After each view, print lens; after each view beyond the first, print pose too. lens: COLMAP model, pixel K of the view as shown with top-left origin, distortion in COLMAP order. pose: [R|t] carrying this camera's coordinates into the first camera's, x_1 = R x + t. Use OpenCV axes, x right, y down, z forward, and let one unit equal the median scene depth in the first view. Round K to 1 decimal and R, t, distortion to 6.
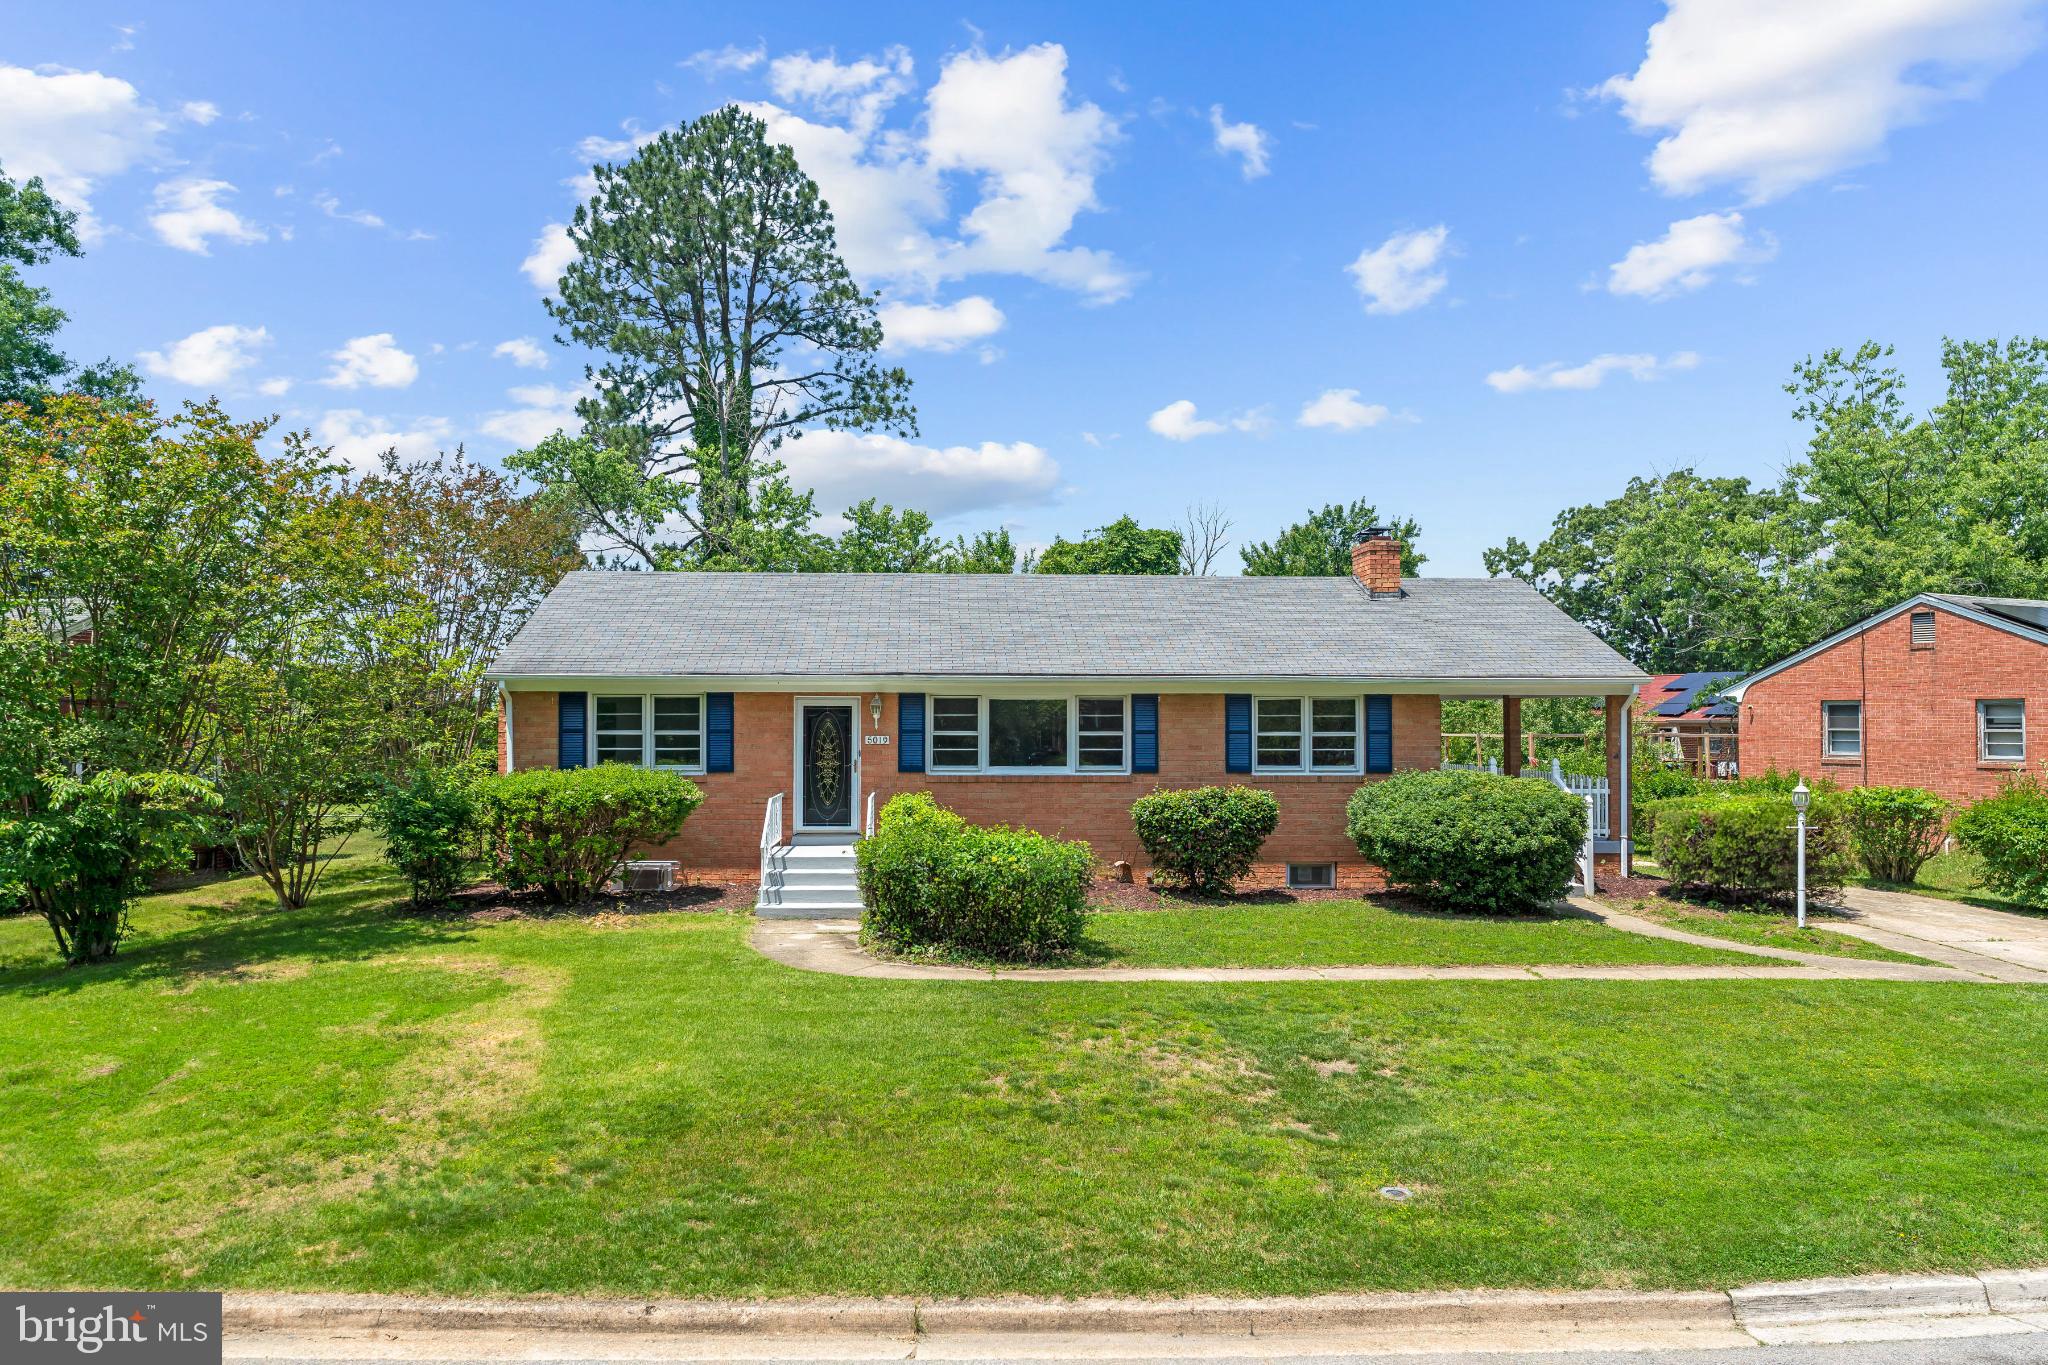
lens RADIAL K [[1400.4, 0, 1024.0], [0, 1400.4, 682.5], [0, 0, 1]] dist [0.005956, -0.001779]
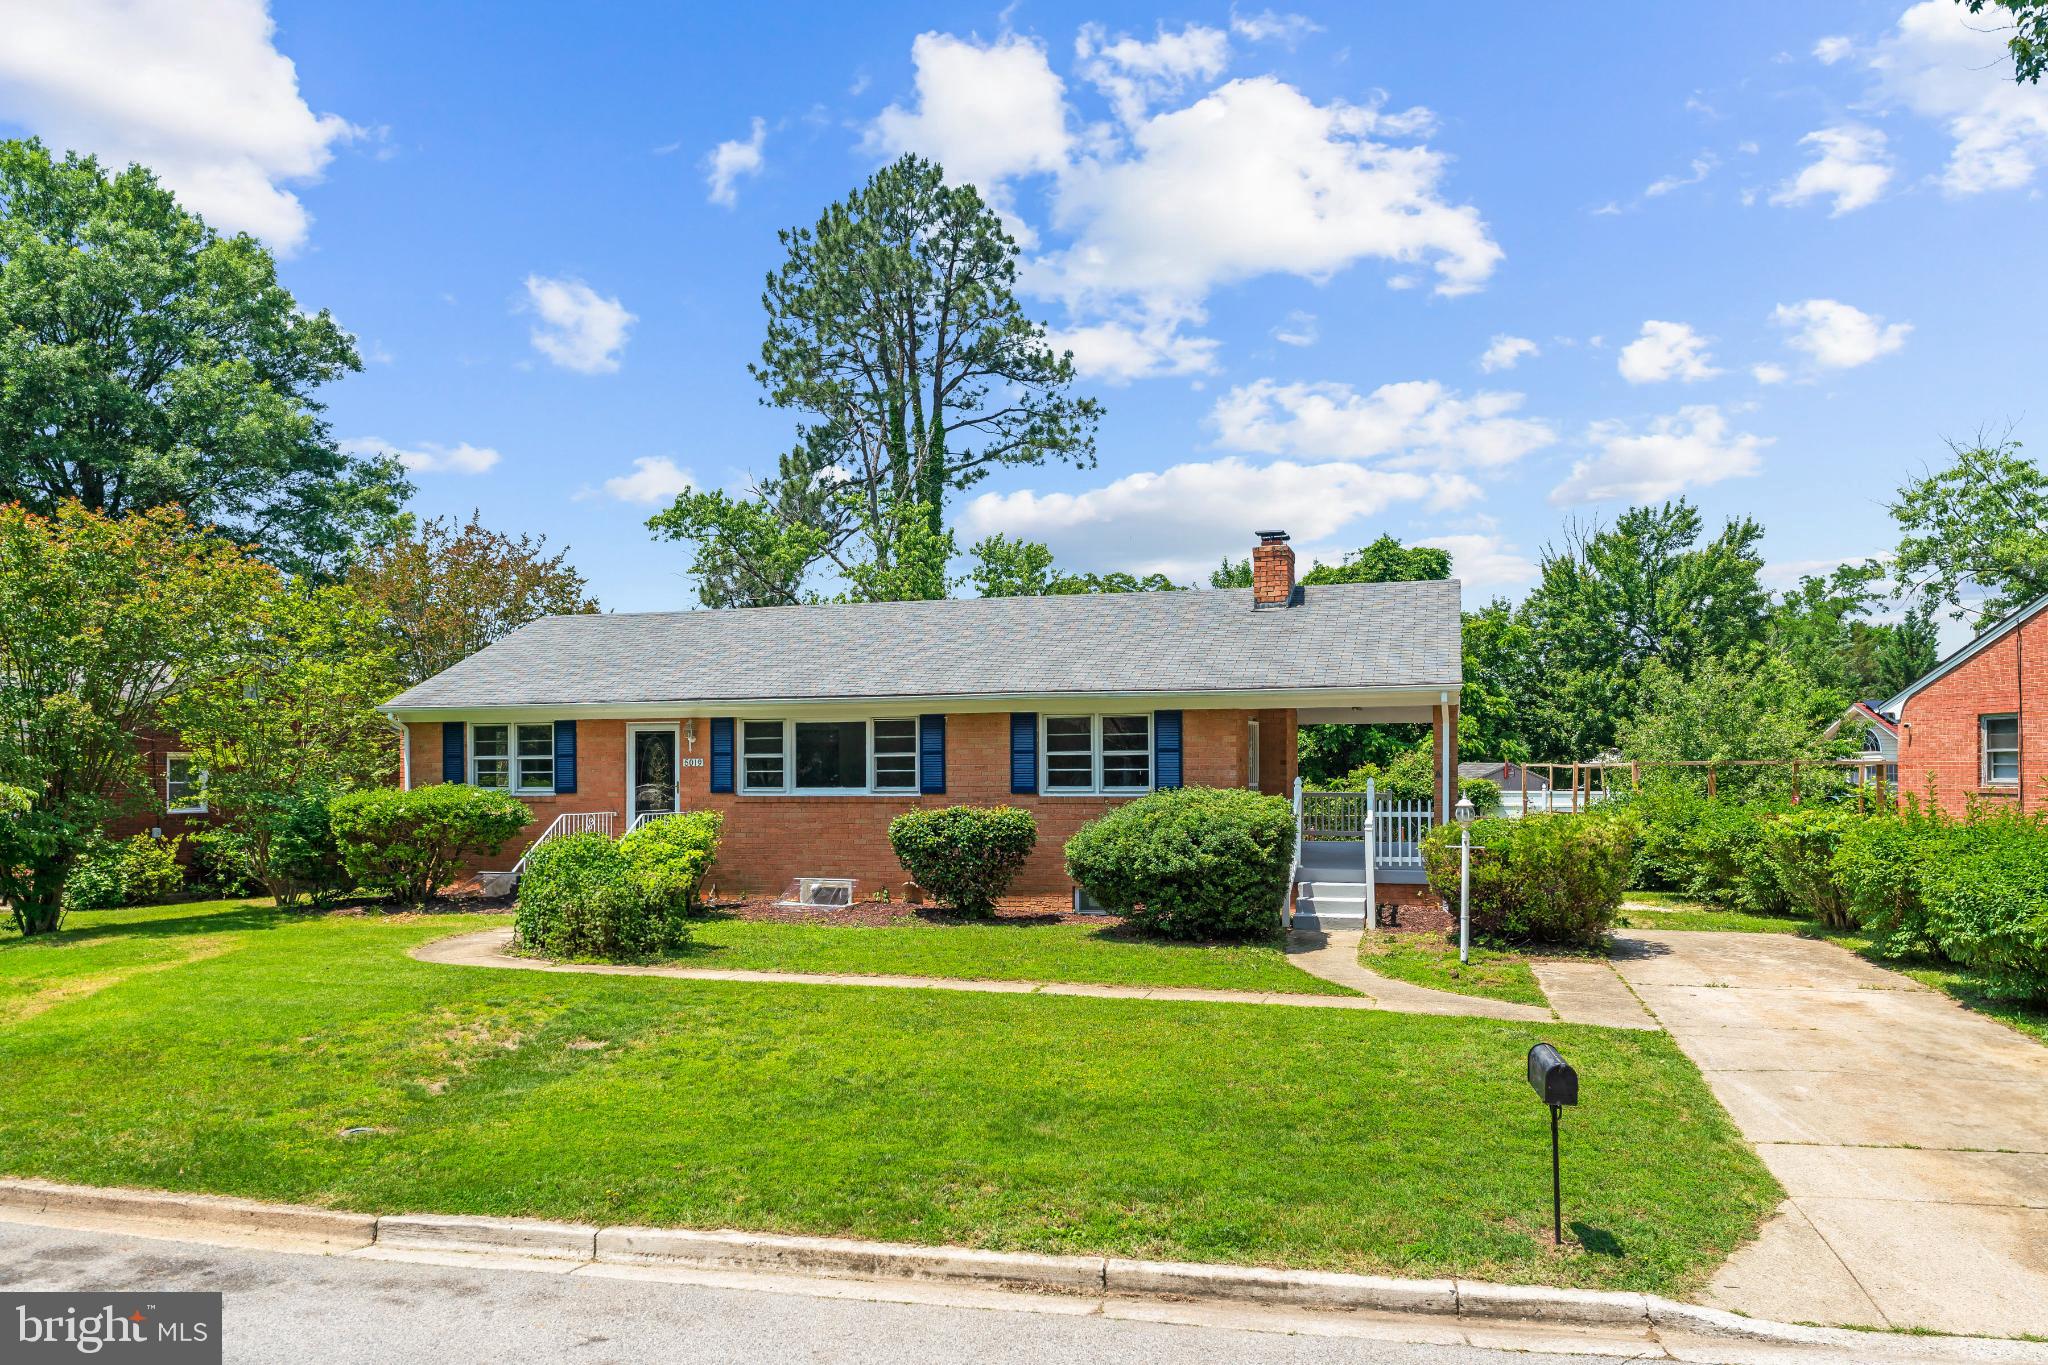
lens RADIAL K [[1483.3, 0, 1025.3], [0, 1483.3, 750.9], [0, 0, 1]] dist [0.005469, 0.001370]
pose [[0.938875, -0.011335, -0.344071, 0.509663], [0.015207, 0.999848, 0.008558, 0.026165], [0.343922, -0.013267, 0.938904, 0.034592]]
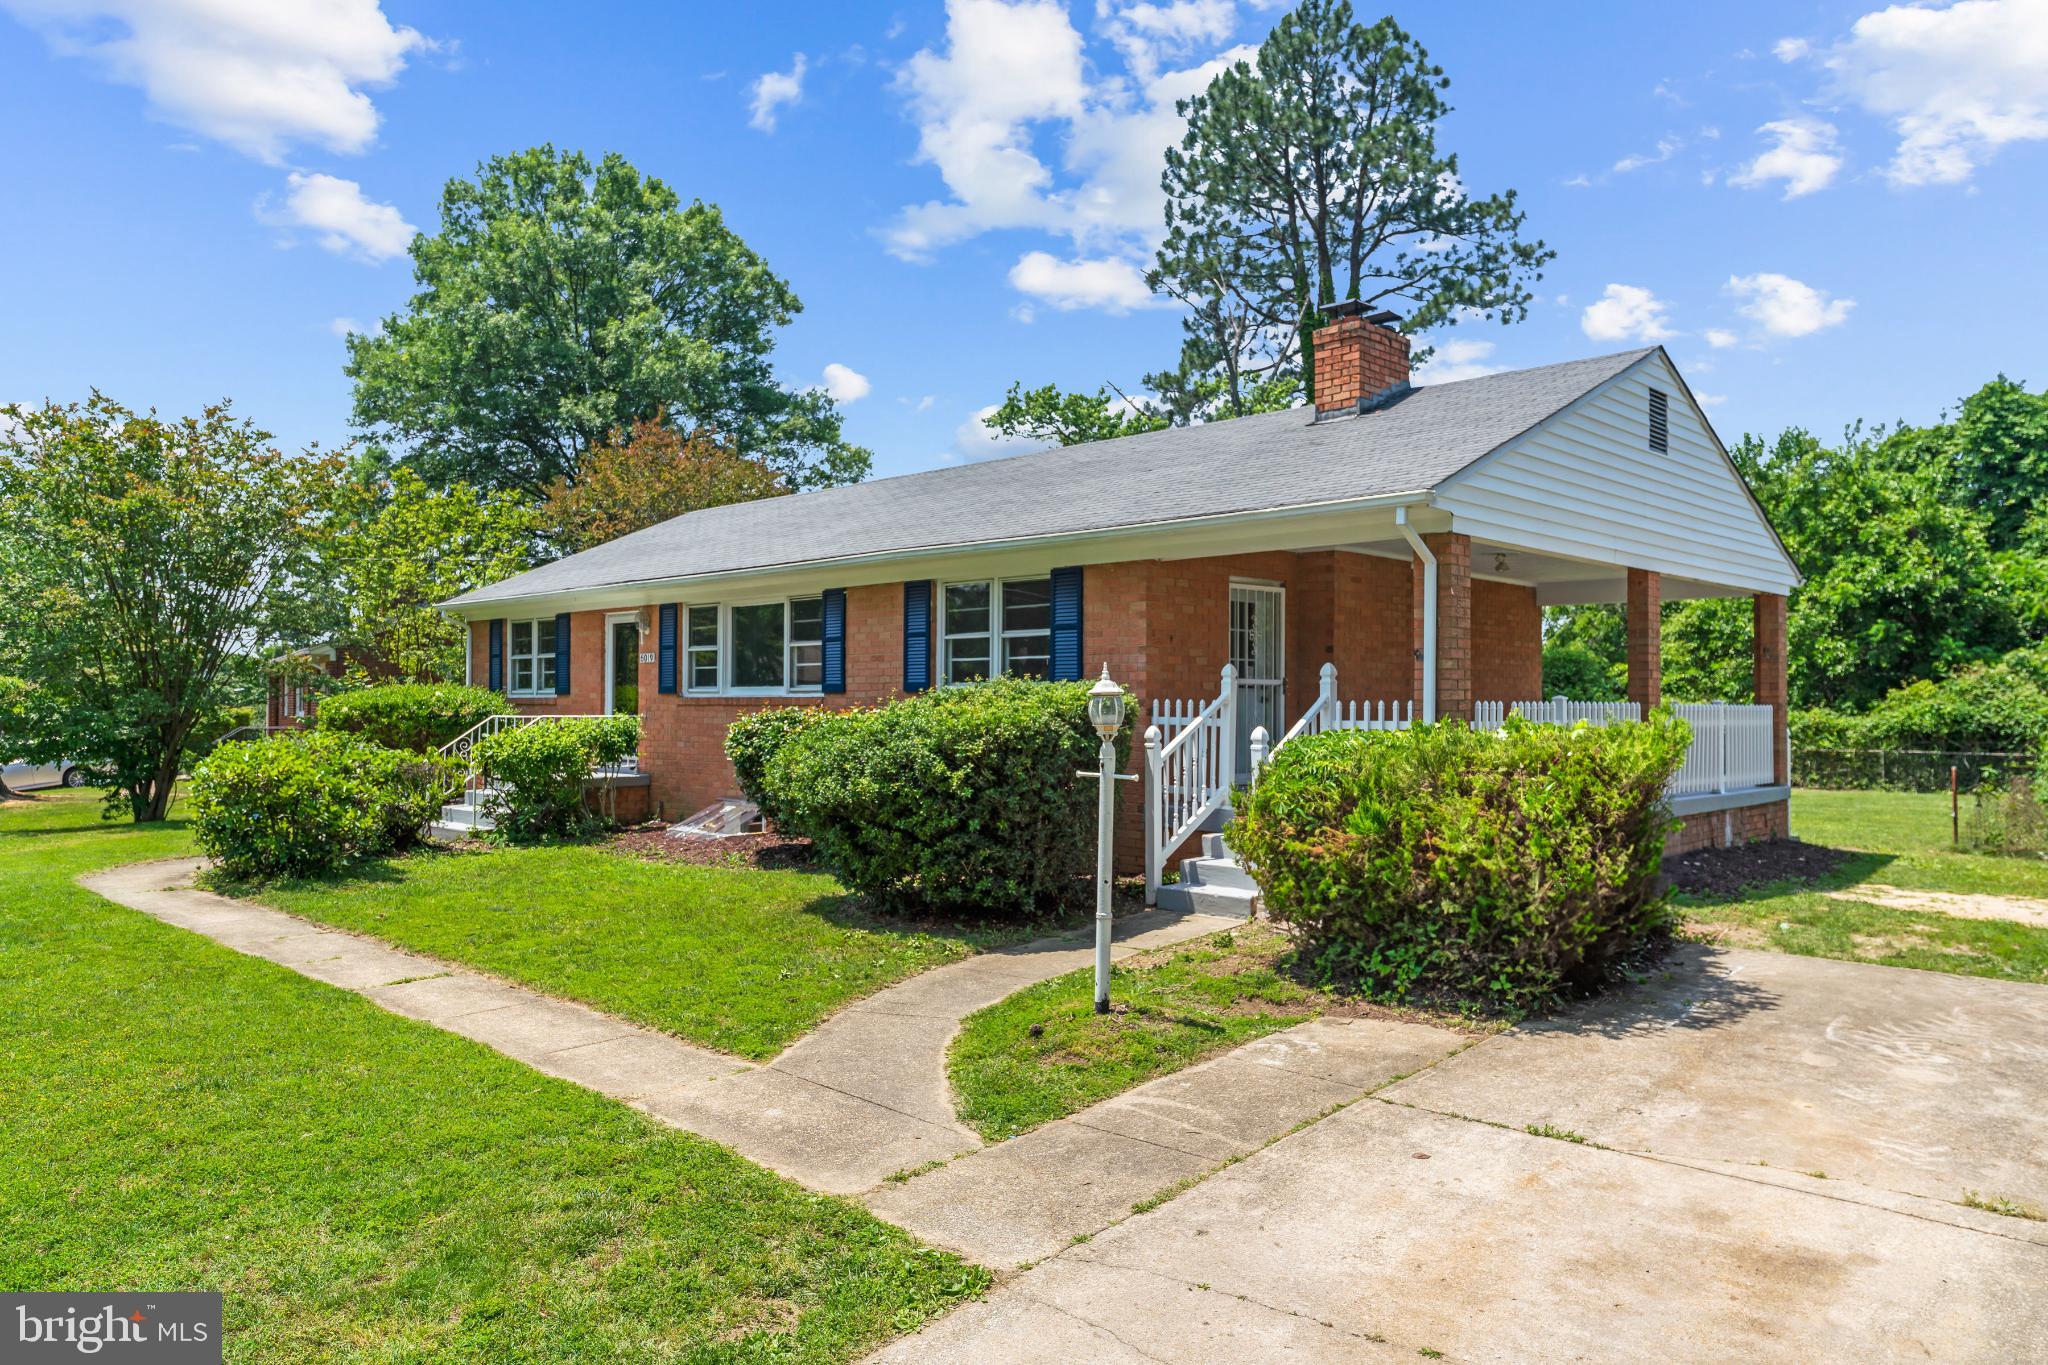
lens RADIAL K [[1400.4, 0, 1024.0], [0, 1400.4, 682.5], [0, 0, 1]] dist [0.005956, -0.001779]
pose [[0.675466, -0.012652, -0.737283, 0.710305], [0.016999, 0.999854, -0.001584, 0.061583], [0.737195, -0.011463, 0.675583, 0.564722]]
